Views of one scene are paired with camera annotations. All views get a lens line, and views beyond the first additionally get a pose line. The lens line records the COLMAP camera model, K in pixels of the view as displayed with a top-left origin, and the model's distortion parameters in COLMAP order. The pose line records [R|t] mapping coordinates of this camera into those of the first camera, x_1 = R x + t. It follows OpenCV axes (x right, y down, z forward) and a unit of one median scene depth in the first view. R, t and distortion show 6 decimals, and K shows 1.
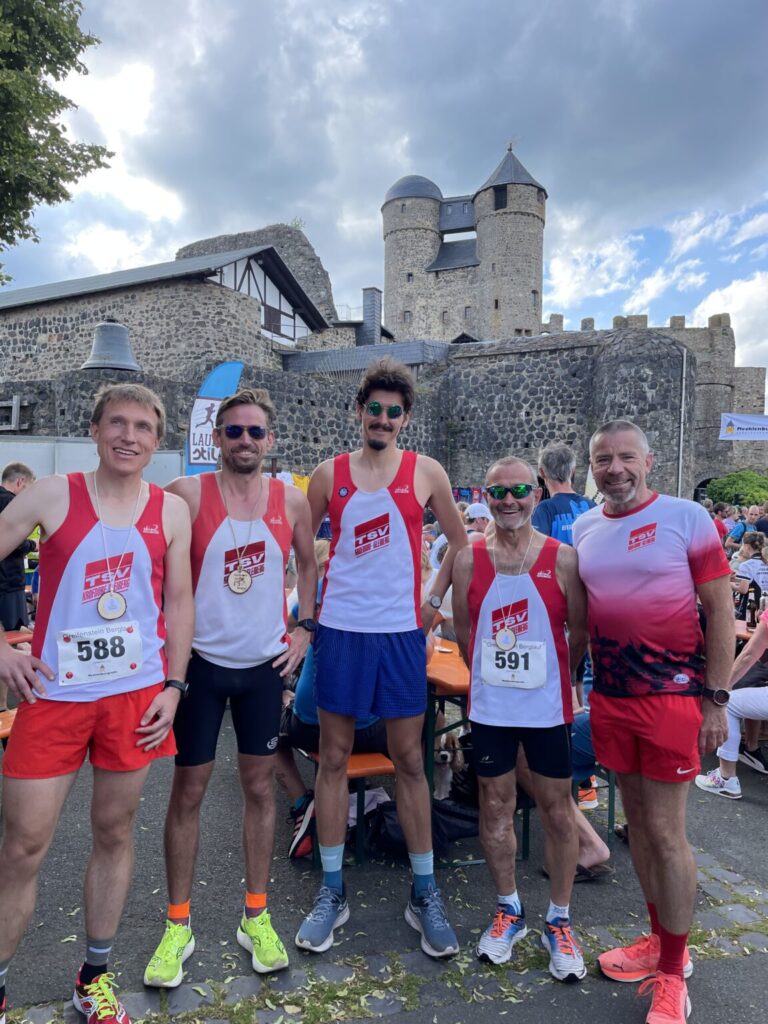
lens RADIAL K [[772.9, 0, 383.3], [0, 772.9, 519.8], [0, 0, 1]] dist [0.052188, -0.002757]
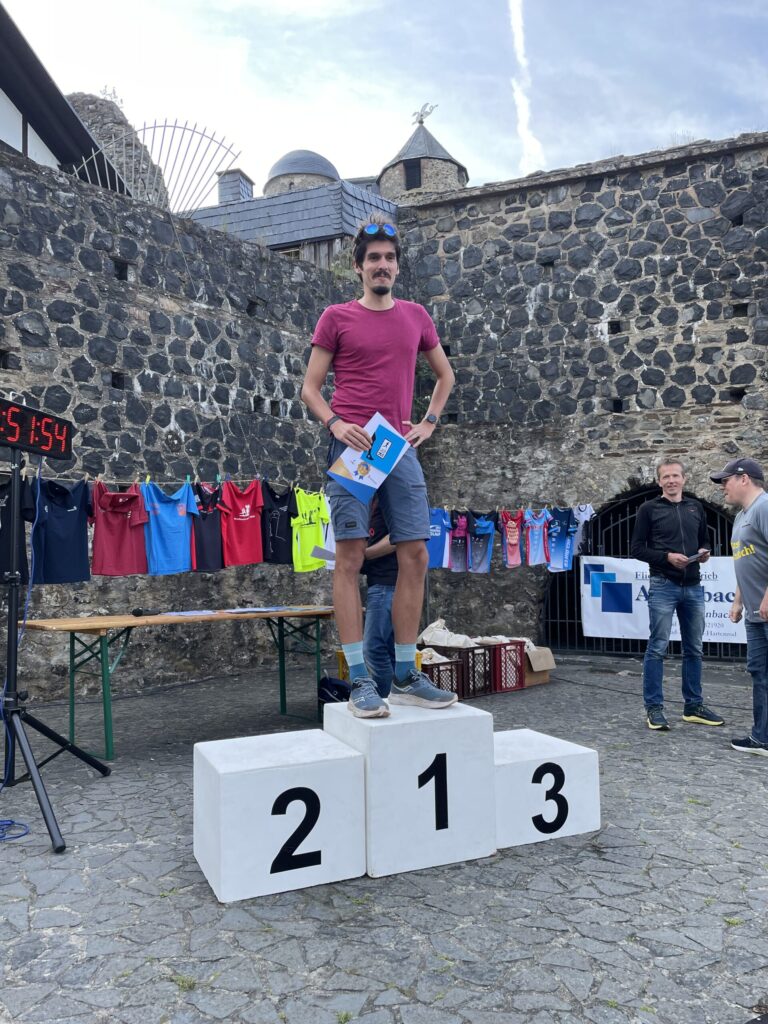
lens RADIAL K [[810.6, 0, 401.4], [0, 810.6, 524.1], [0, 0, 1]] dist [0.025894, -0.001472]
pose [[0.988483, -0.025436, 0.149182, 0.013457], [0.034852, 0.997539, -0.060843, -0.014529], [-0.147267, 0.065342, 0.986936, 0.596072]]
